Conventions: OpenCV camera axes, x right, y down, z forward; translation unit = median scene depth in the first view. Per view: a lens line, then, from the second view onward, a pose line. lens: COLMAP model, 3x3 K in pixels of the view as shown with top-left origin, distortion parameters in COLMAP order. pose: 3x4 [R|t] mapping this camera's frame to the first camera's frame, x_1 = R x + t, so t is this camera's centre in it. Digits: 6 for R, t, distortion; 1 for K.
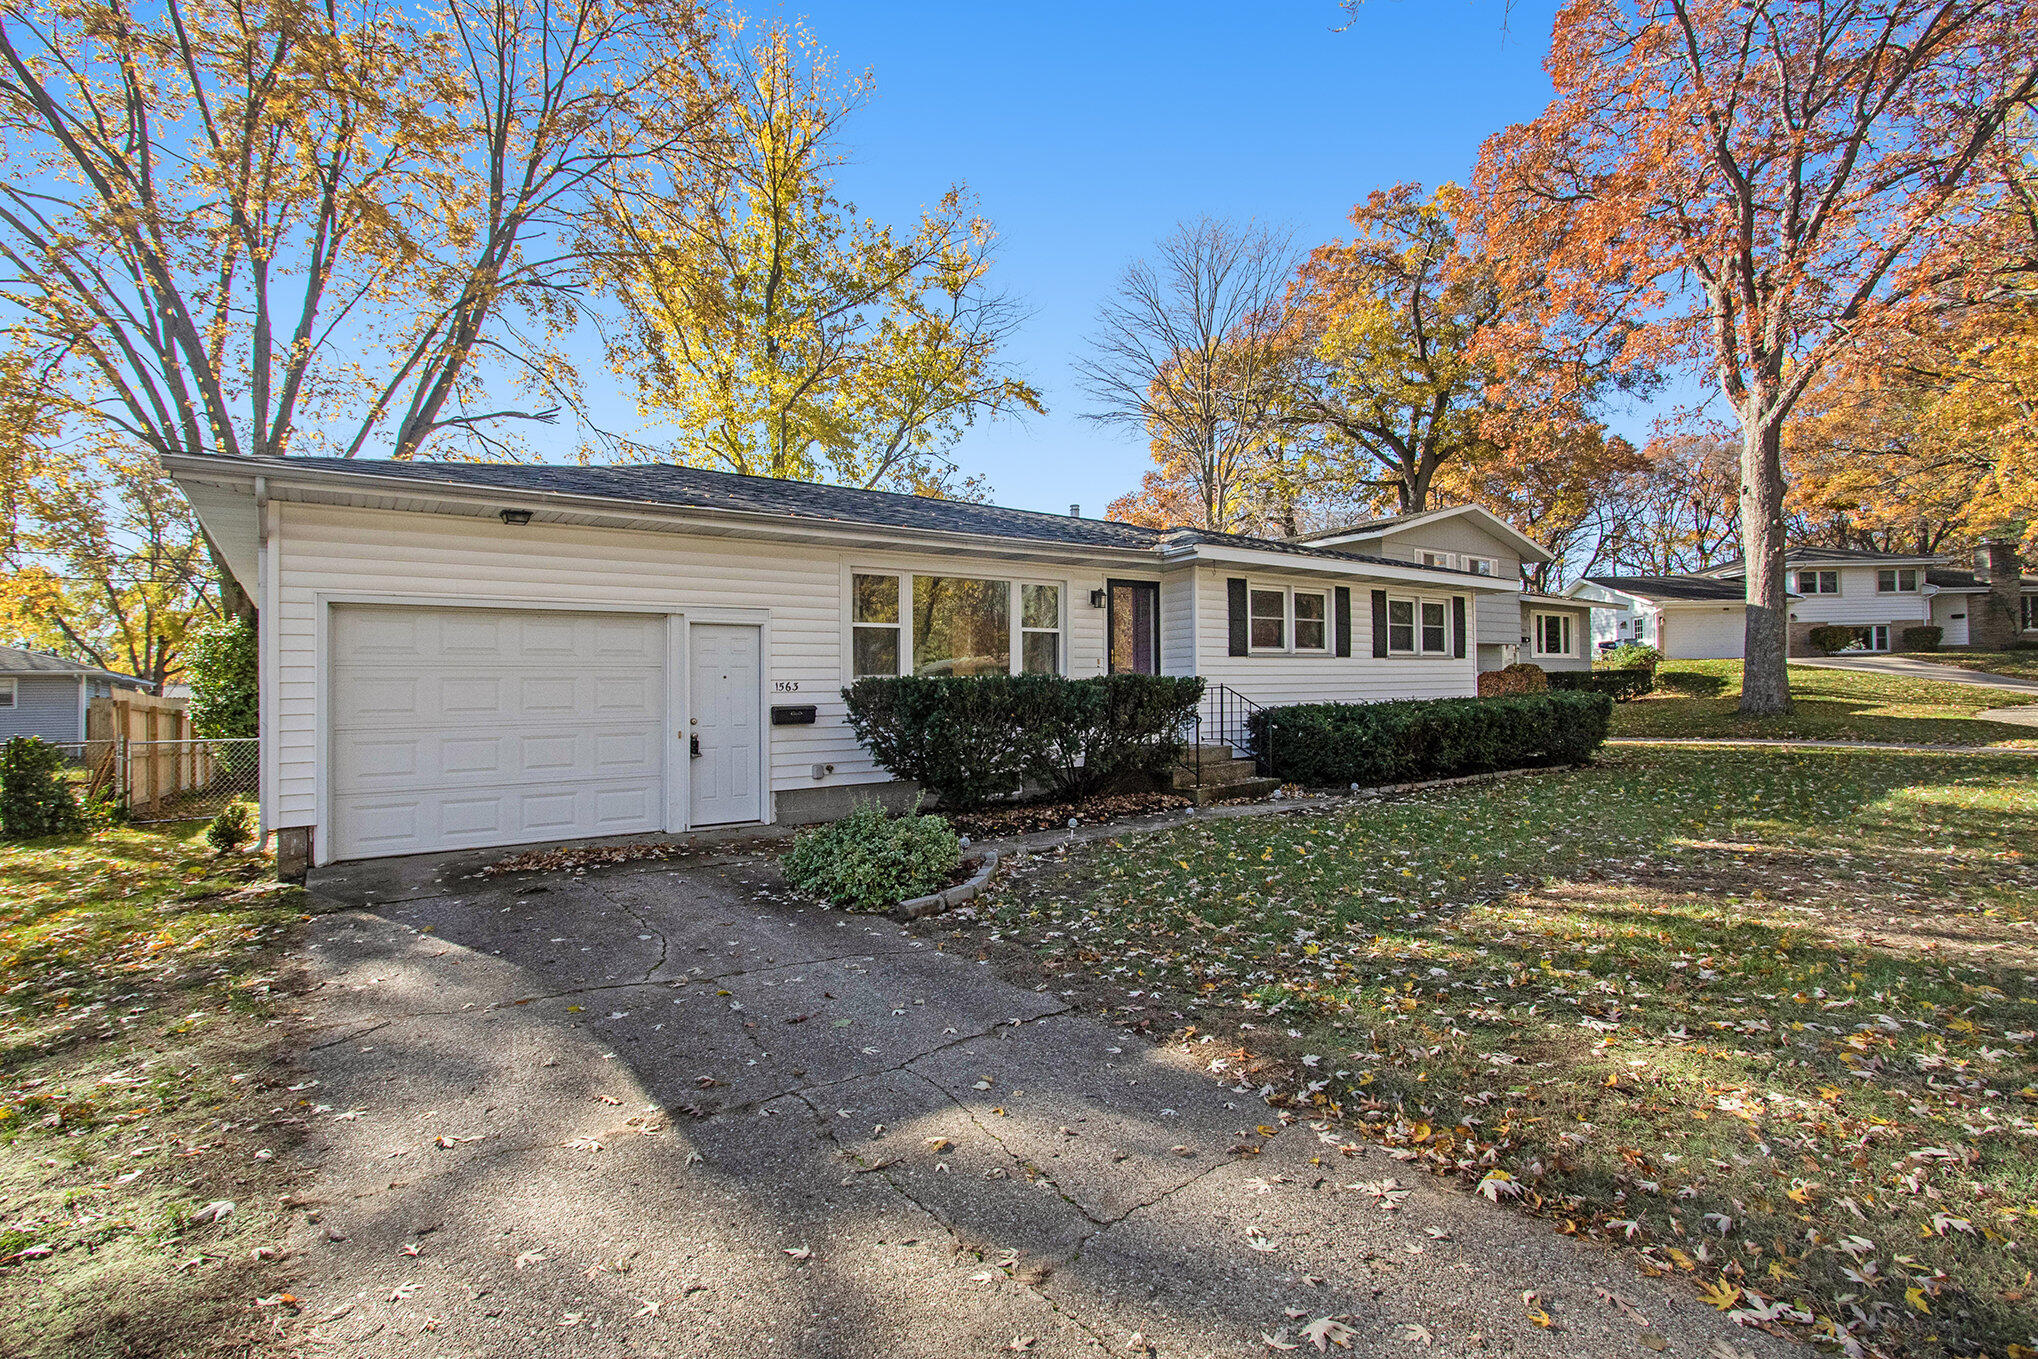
lens RADIAL K [[936.4, 0, 1019.0], [0, 936.4, 679.5], [0, 0, 1]] dist [-0.013733, 0.000165]
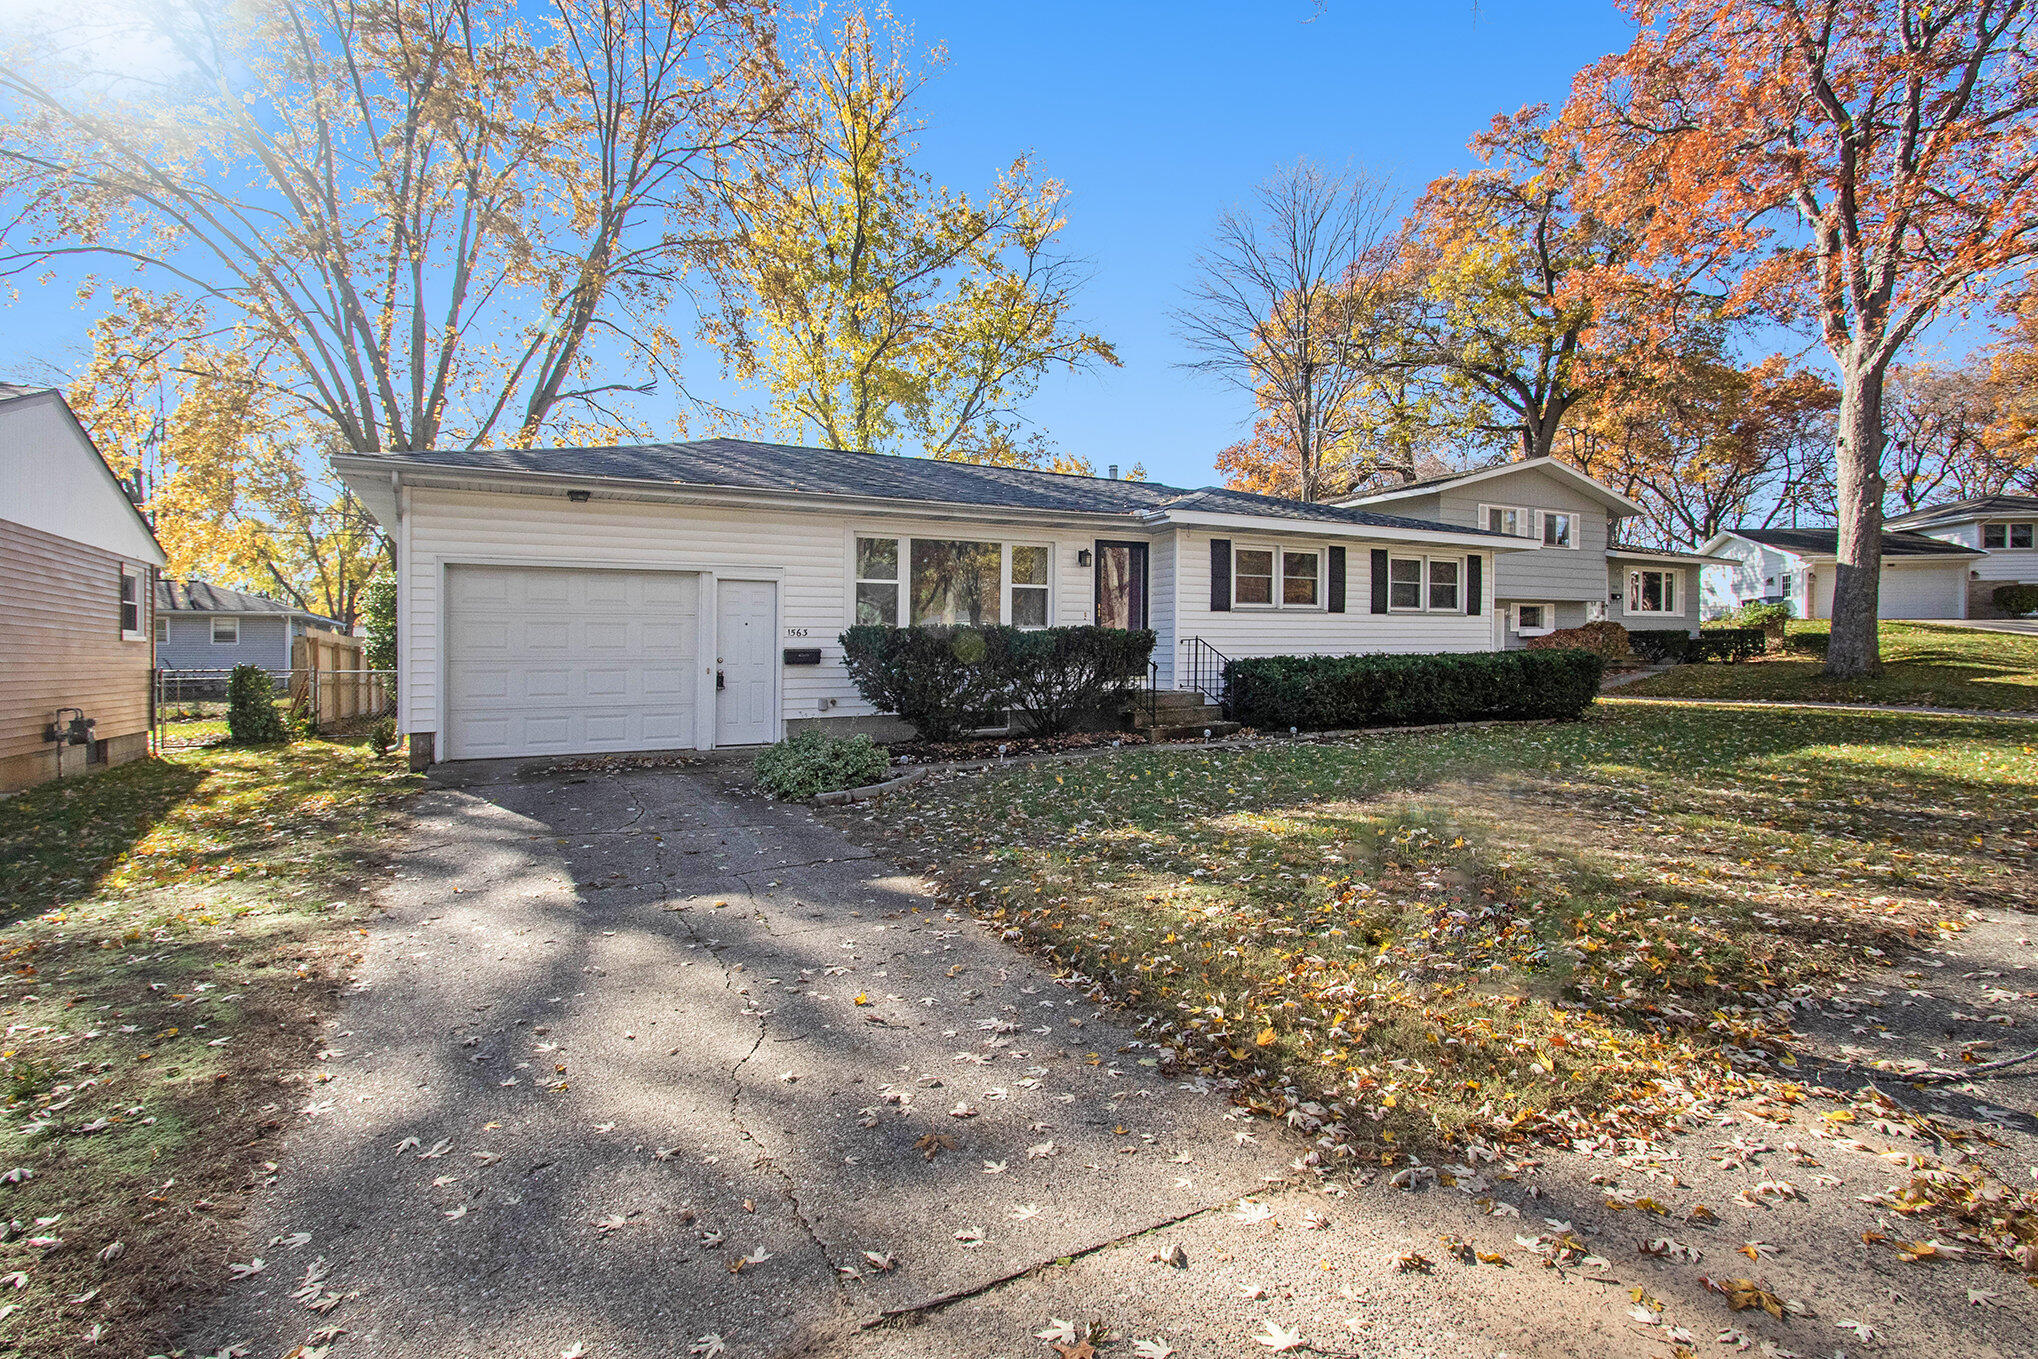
lens RADIAL K [[963.0, 0, 1019.0], [0, 963.0, 679.5], [0, 0, 1]] dist [-0.036643, 0.010451]
pose [[0.990614, 0.020564, -0.135131, 0.120212], [-0.013552, 0.998523, 0.052607, -0.000937], [0.136014, -0.050282, 0.989430, -0.109937]]
